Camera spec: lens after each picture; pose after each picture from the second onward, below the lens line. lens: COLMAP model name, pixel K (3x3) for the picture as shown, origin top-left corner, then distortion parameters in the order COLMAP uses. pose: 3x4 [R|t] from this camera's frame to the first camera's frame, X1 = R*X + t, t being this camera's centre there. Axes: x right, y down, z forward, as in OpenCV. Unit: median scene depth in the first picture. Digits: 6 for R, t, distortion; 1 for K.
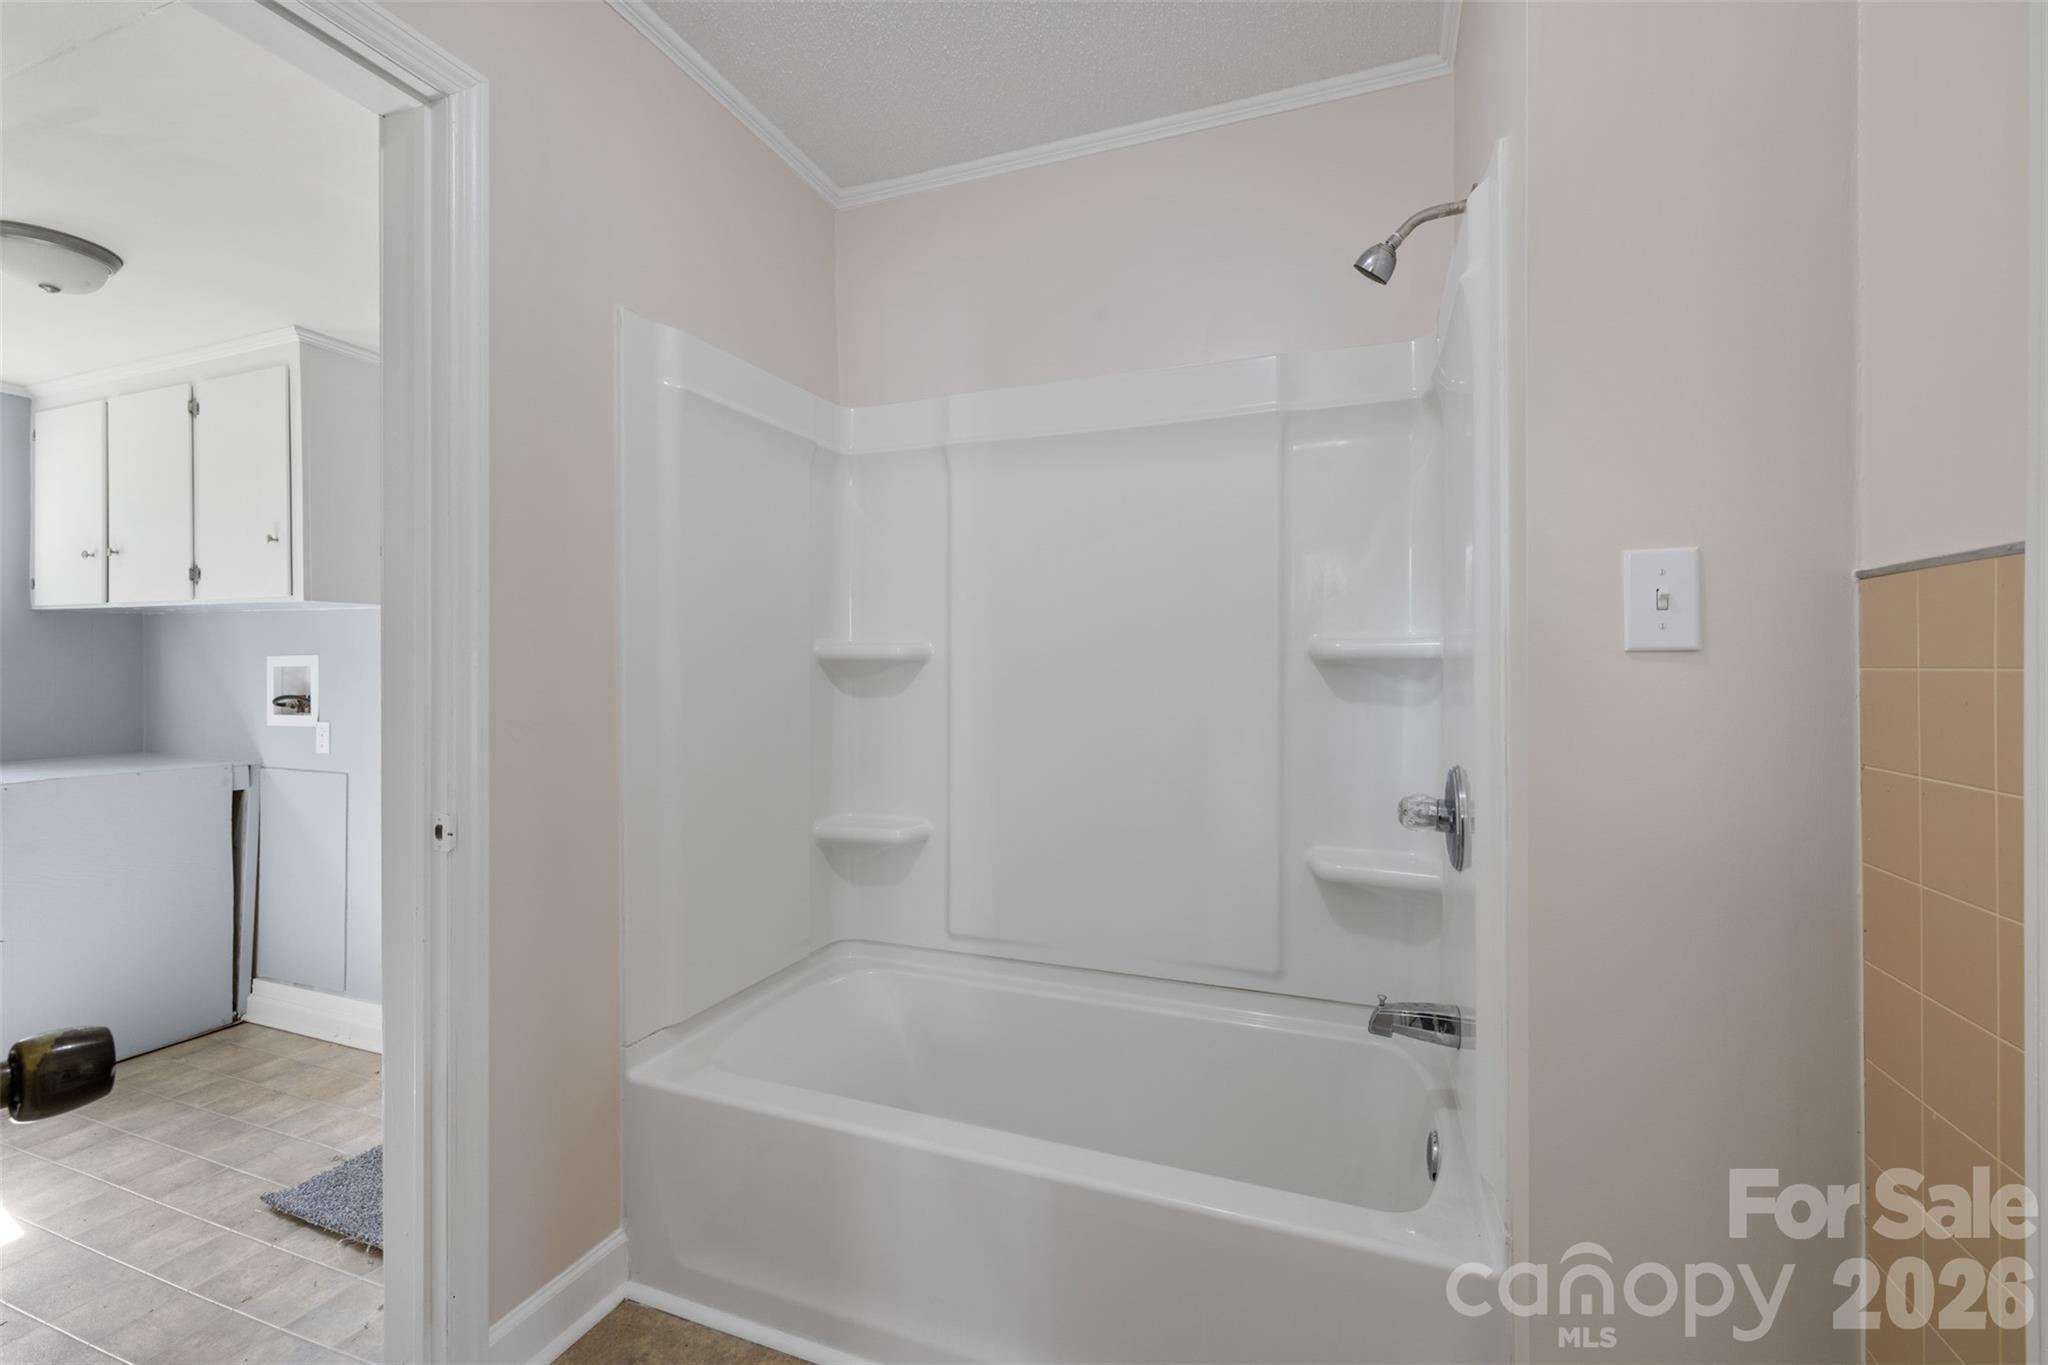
lens RADIAL K [[861.9, 0, 1029.9], [0, 861.9, 675.8], [0, 0, 1]] dist [-0.001201, -0.000090]
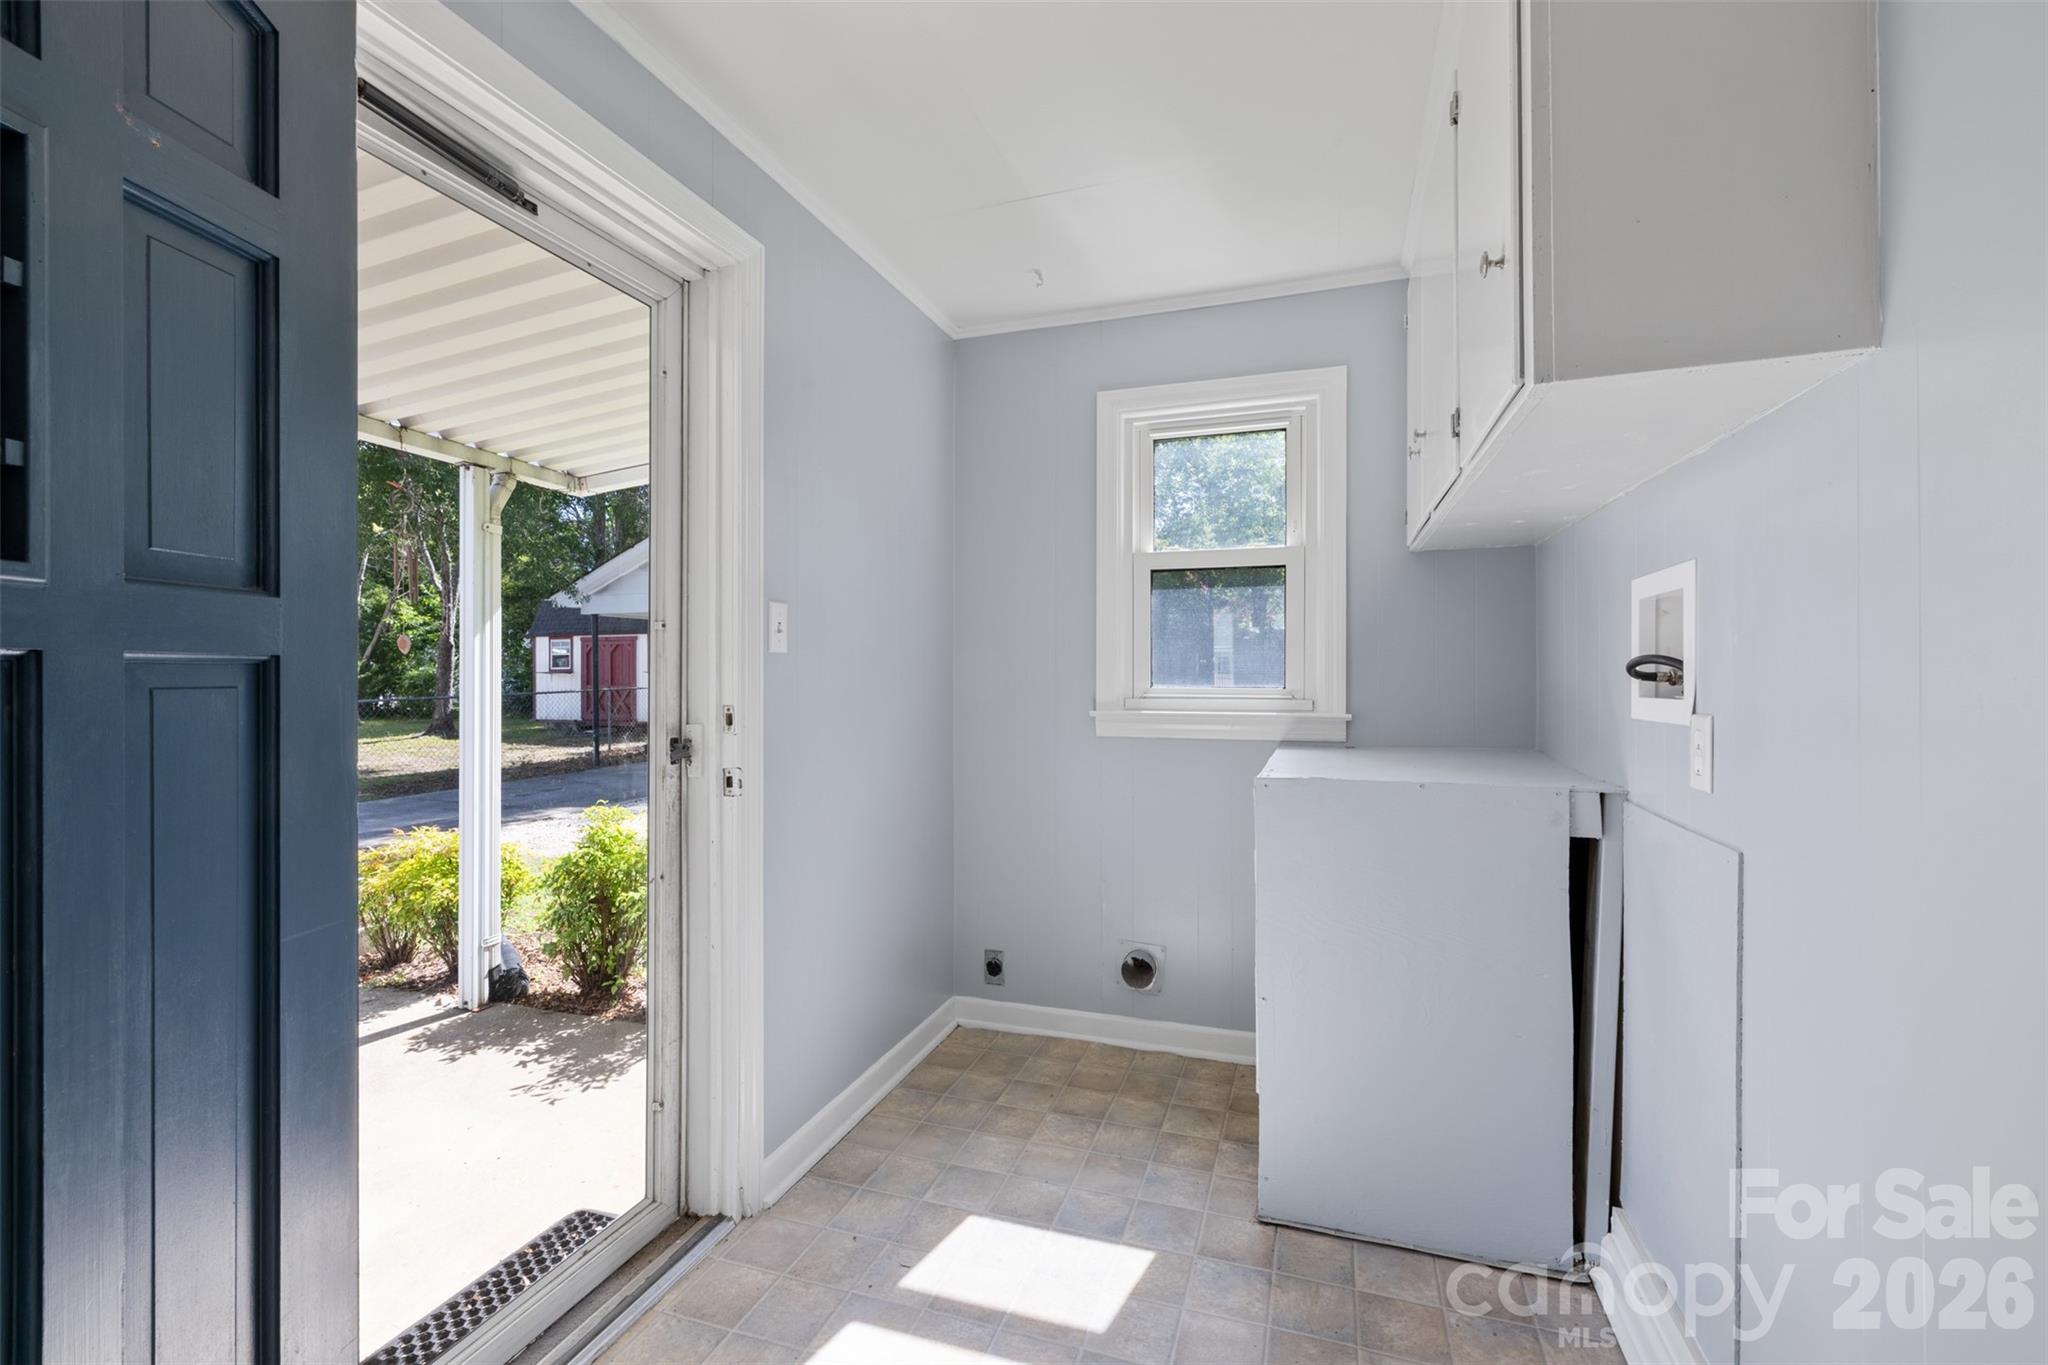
lens RADIAL K [[861.9, 0, 1029.9], [0, 861.9, 675.8], [0, 0, 1]] dist [-0.001201, -0.000090]
pose [[0.013964, 0.008014, -0.999870, -0.618986], [0.002266, 0.999965, 0.008046, 0.045119], [0.999900, -0.002378, 0.013945, 1.016625]]
